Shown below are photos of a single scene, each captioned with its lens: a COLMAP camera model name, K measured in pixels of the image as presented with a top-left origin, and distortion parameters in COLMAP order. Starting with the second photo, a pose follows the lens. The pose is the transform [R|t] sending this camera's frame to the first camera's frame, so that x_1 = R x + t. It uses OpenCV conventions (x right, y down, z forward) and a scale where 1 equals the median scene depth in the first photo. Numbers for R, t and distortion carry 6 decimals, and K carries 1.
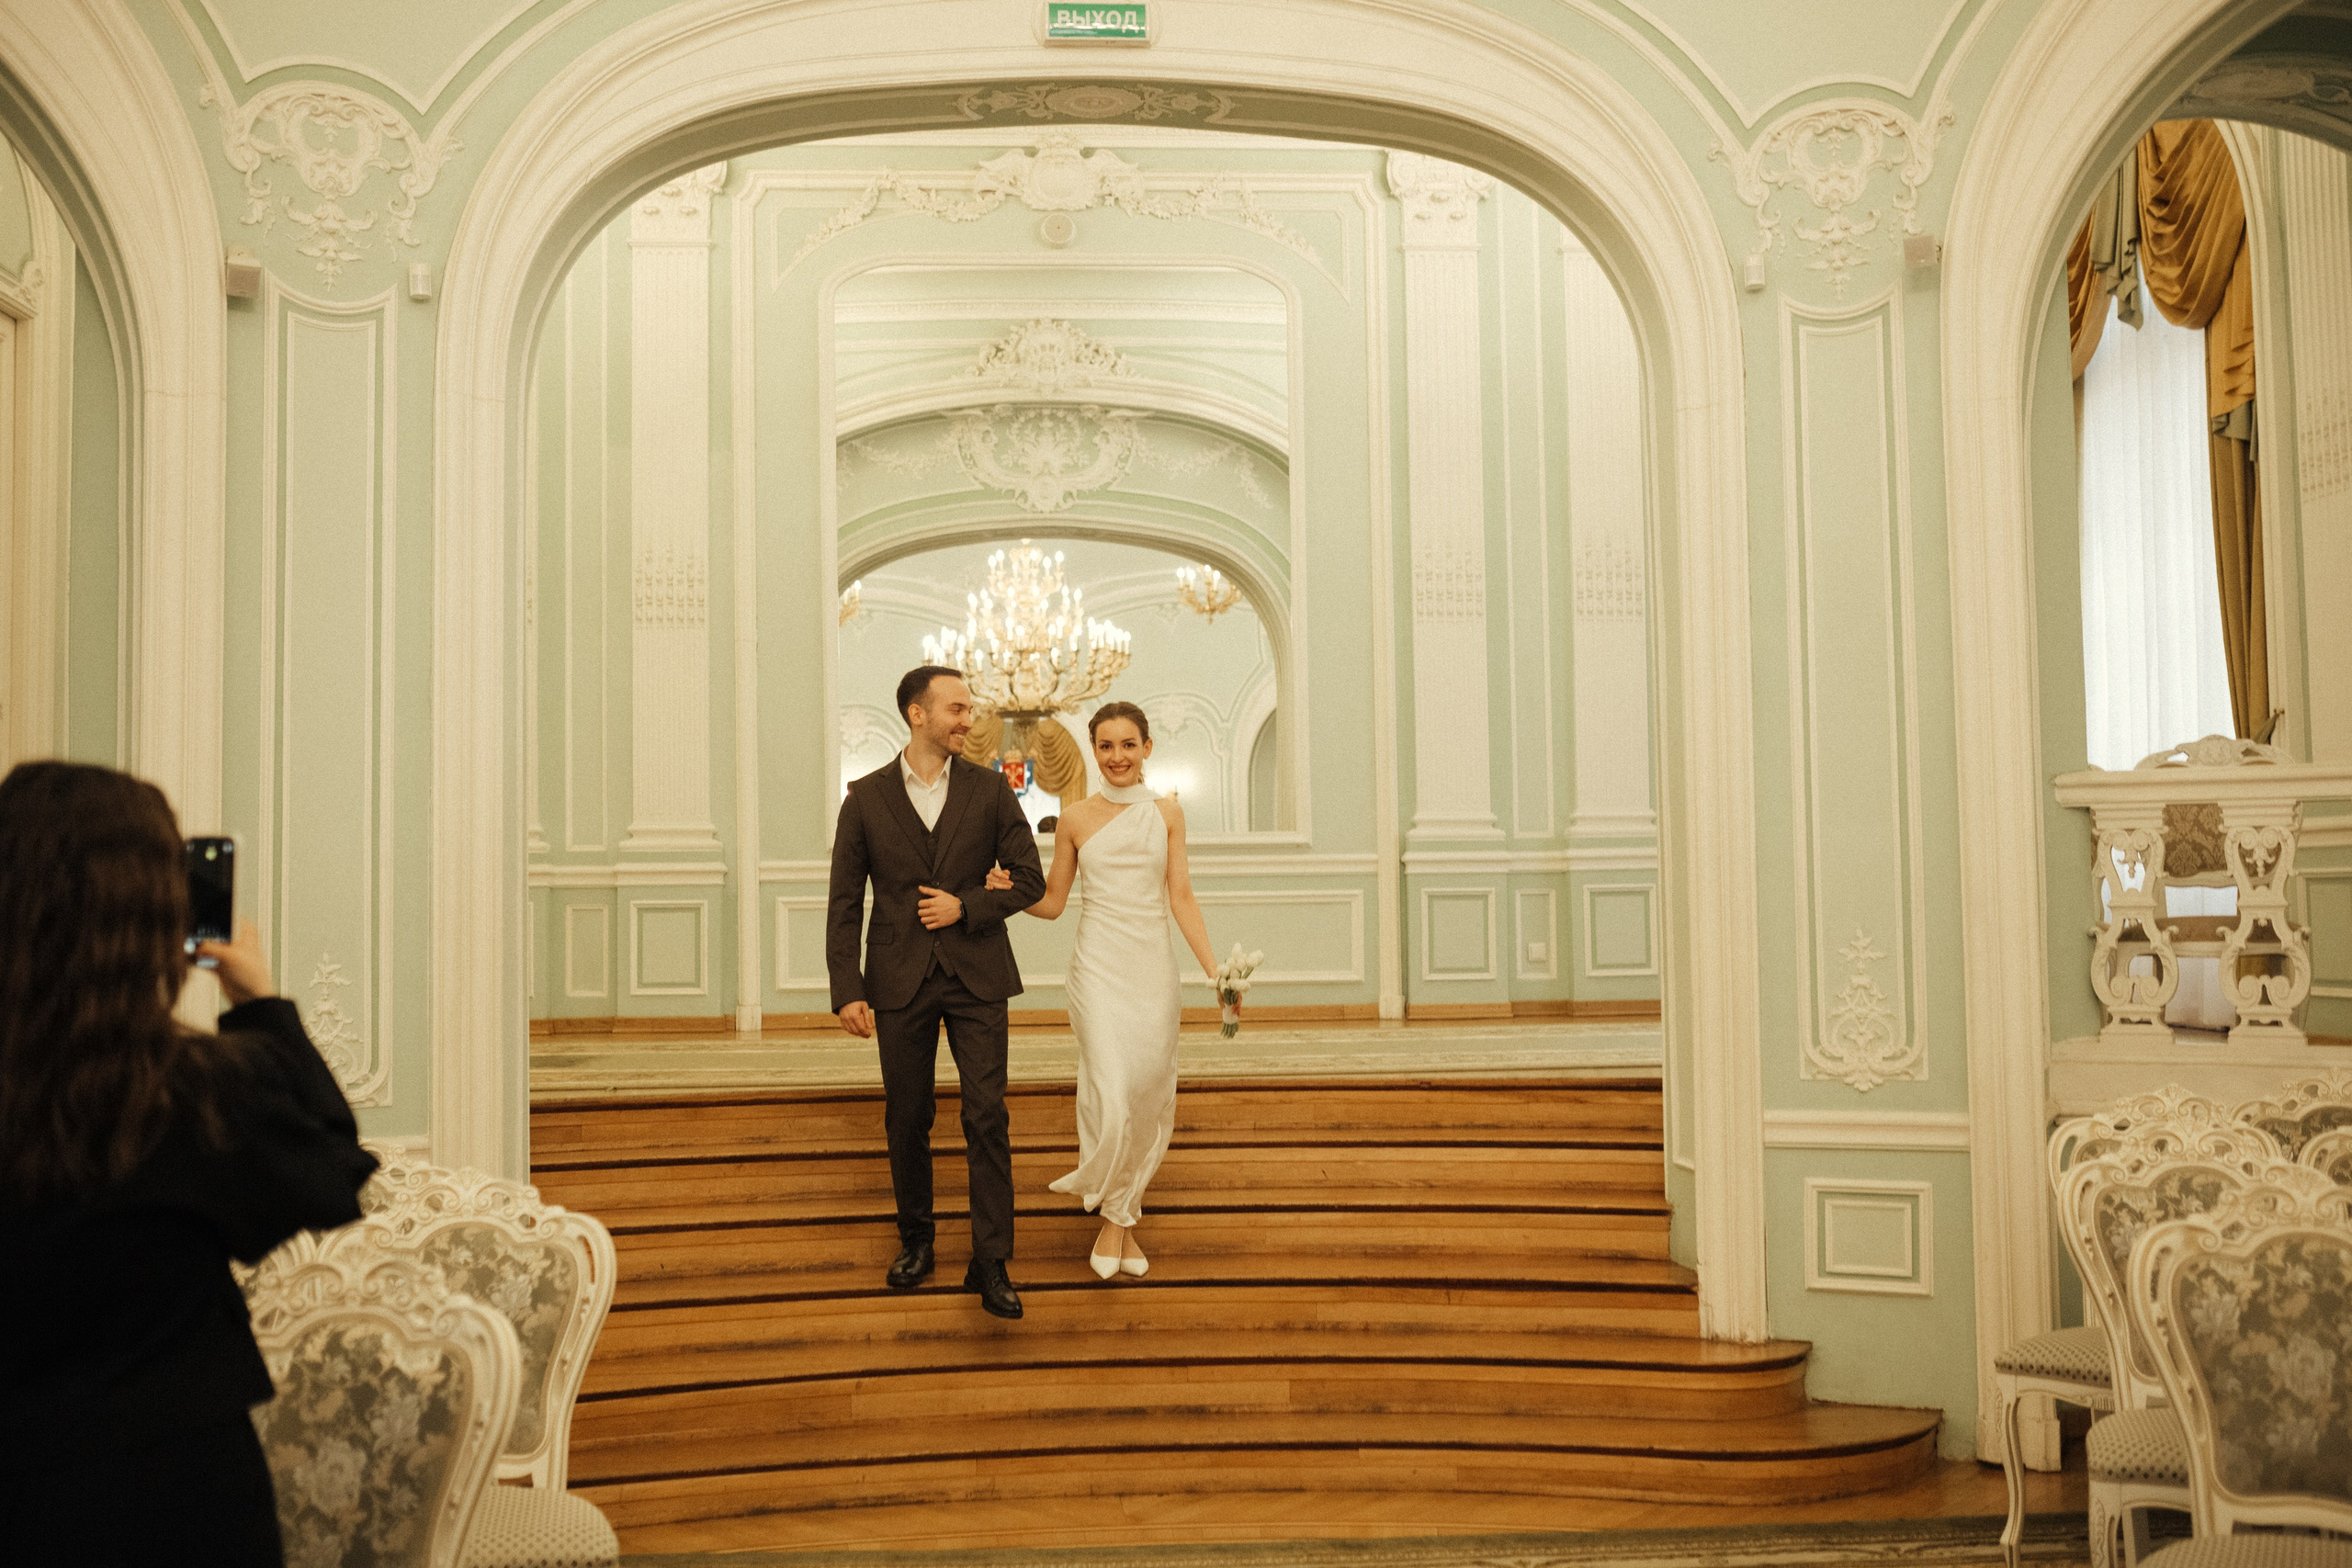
lens RADIAL K [[2213.9, 0, 1176.0], [0, 2213.9, 784.0], [0, 0, 1]] dist [-0.069987, 0.099242]
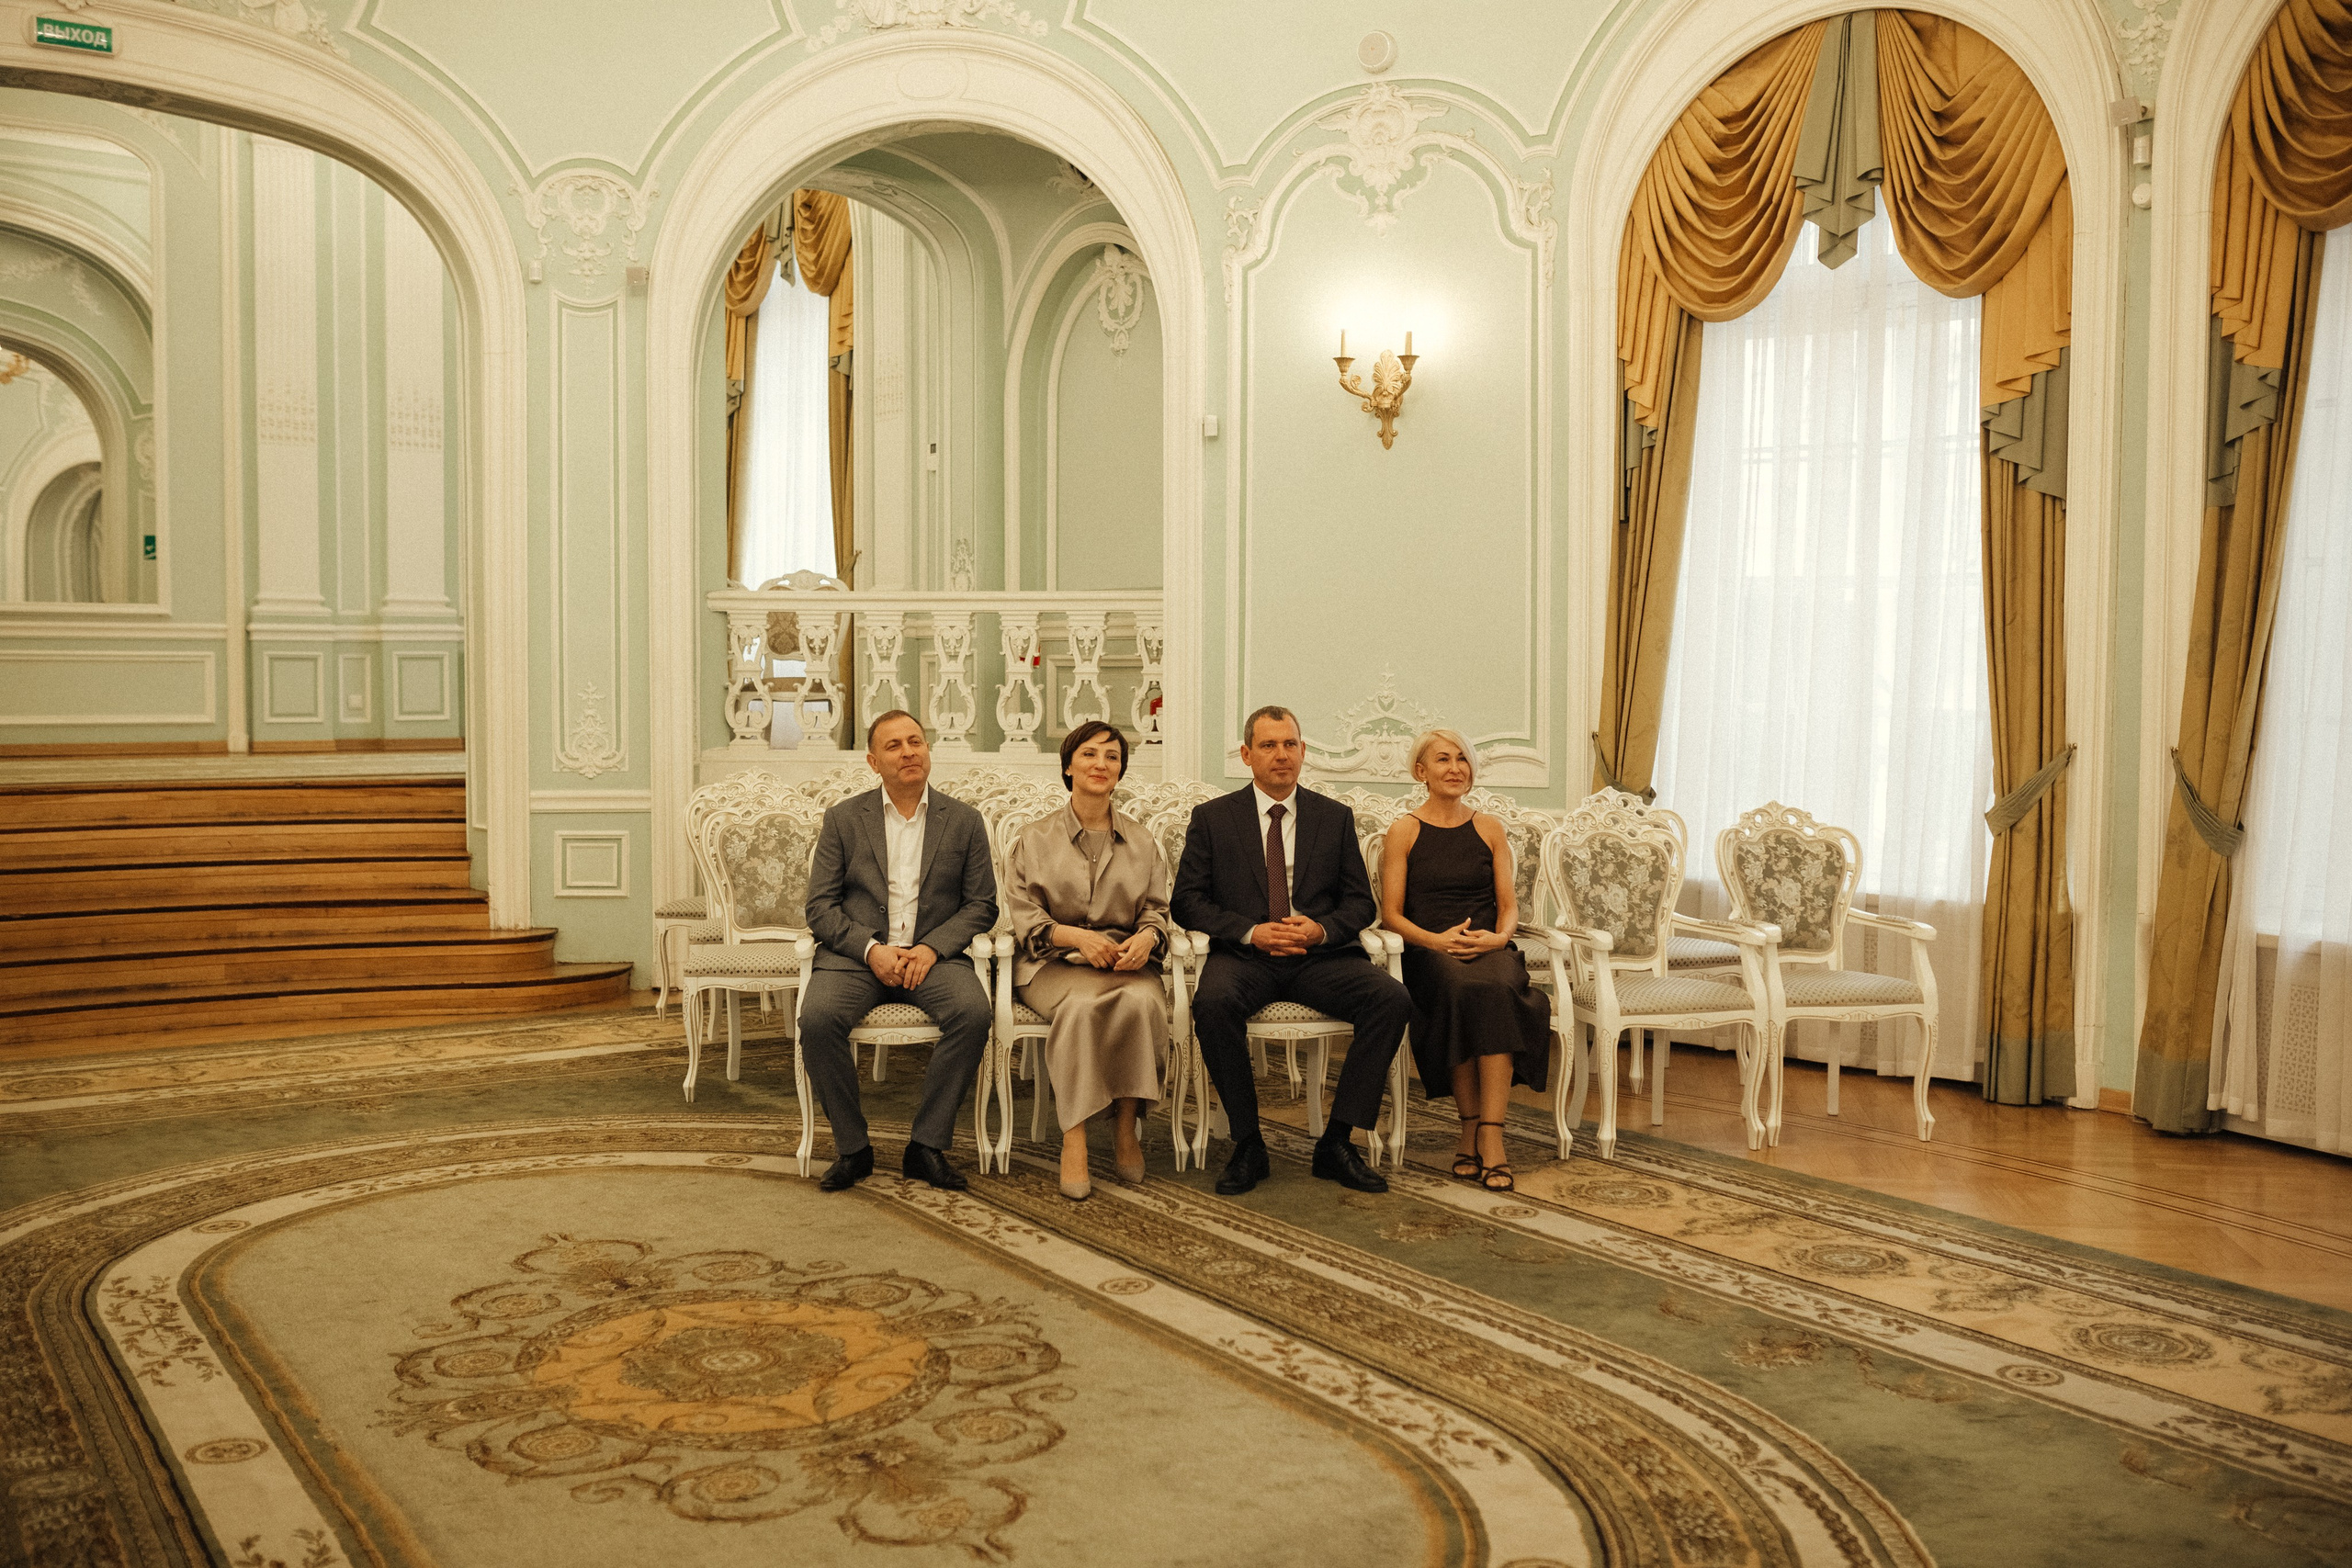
lens RADIAL K [[2213.9, 0, 1176.0], [0, 2213.9, 784.0], [0, 0, 1]] dist [-0.069987, 0.099242]
pose [[0.853304, -0.009968, 0.521318, -0.169204], [-0.043965, 0.994881, 0.090986, -0.026134], [-0.519557, -0.100559, 0.848498, -0.610915]]
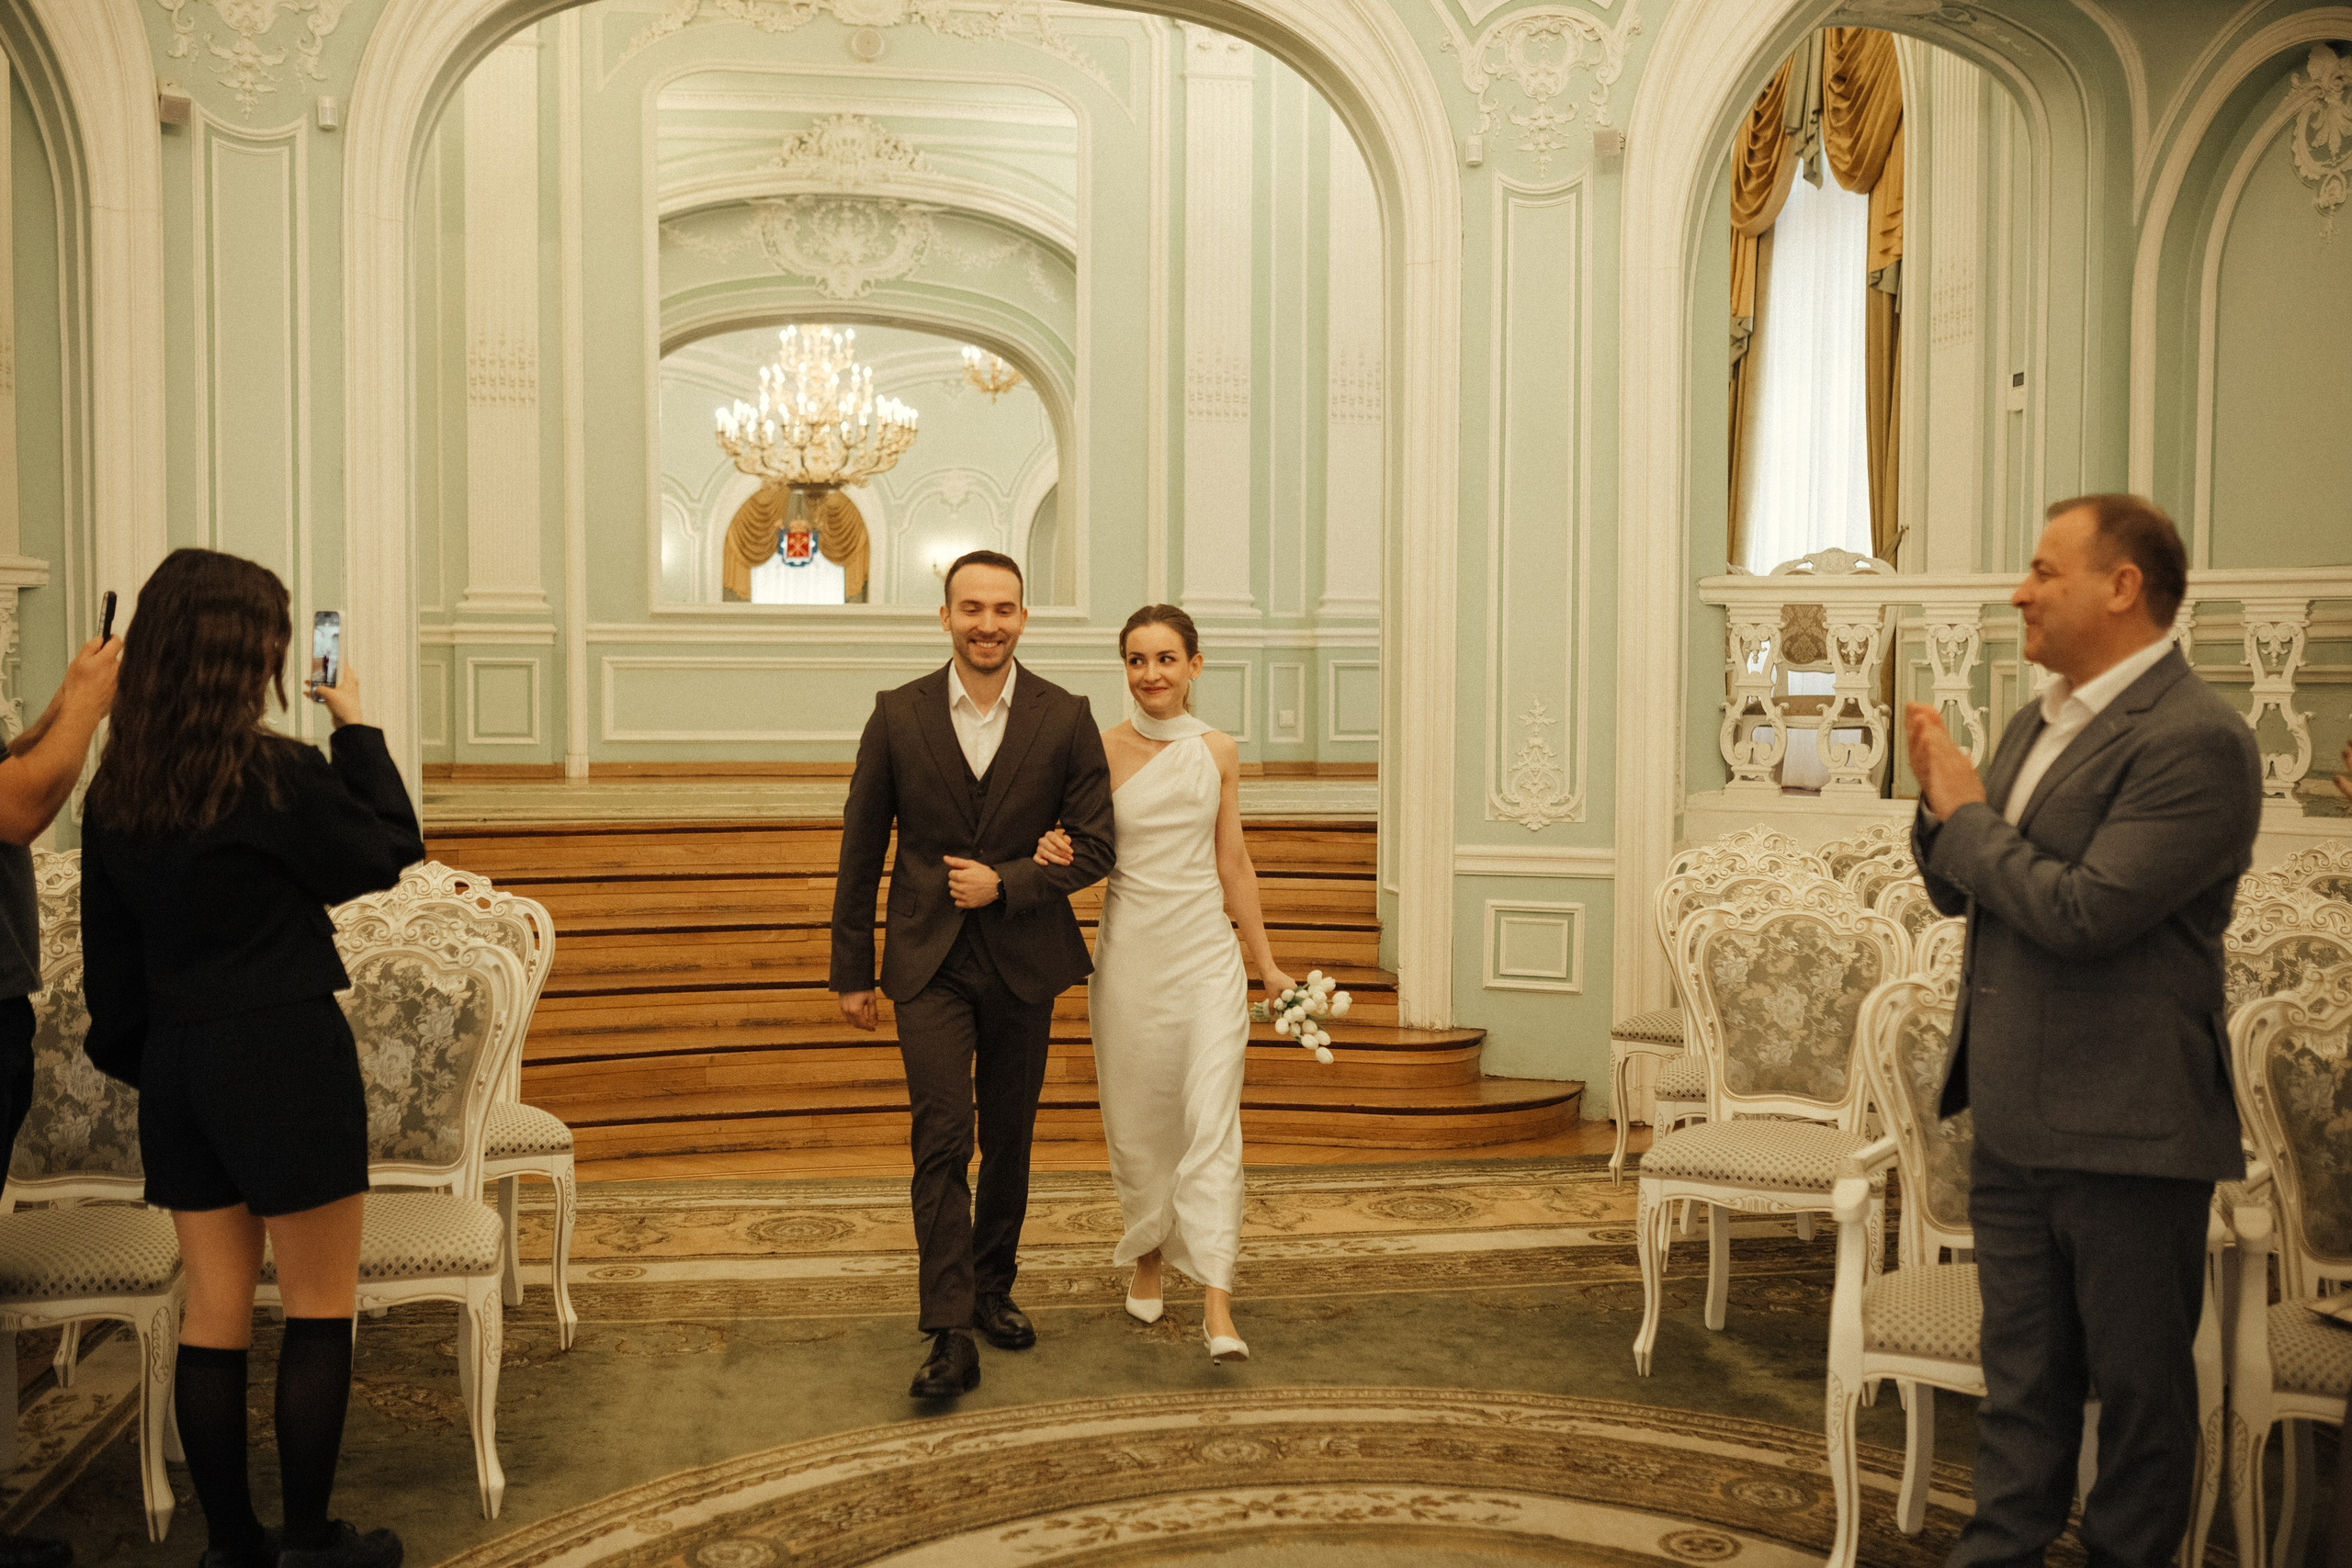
lens RADIAL K [[2213.9, 0, 1176.0], [0, 2213.9, 784.0], [0, 0, 1]] dist [-0.069987, 0.099242]
pose [[0.994484, 0.014314, 0.103908, -0.016765], [-0.024948, 0.994495, 0.101770, -0.007374], [-0.101879, -0.103801, 0.989367, -0.194680]]
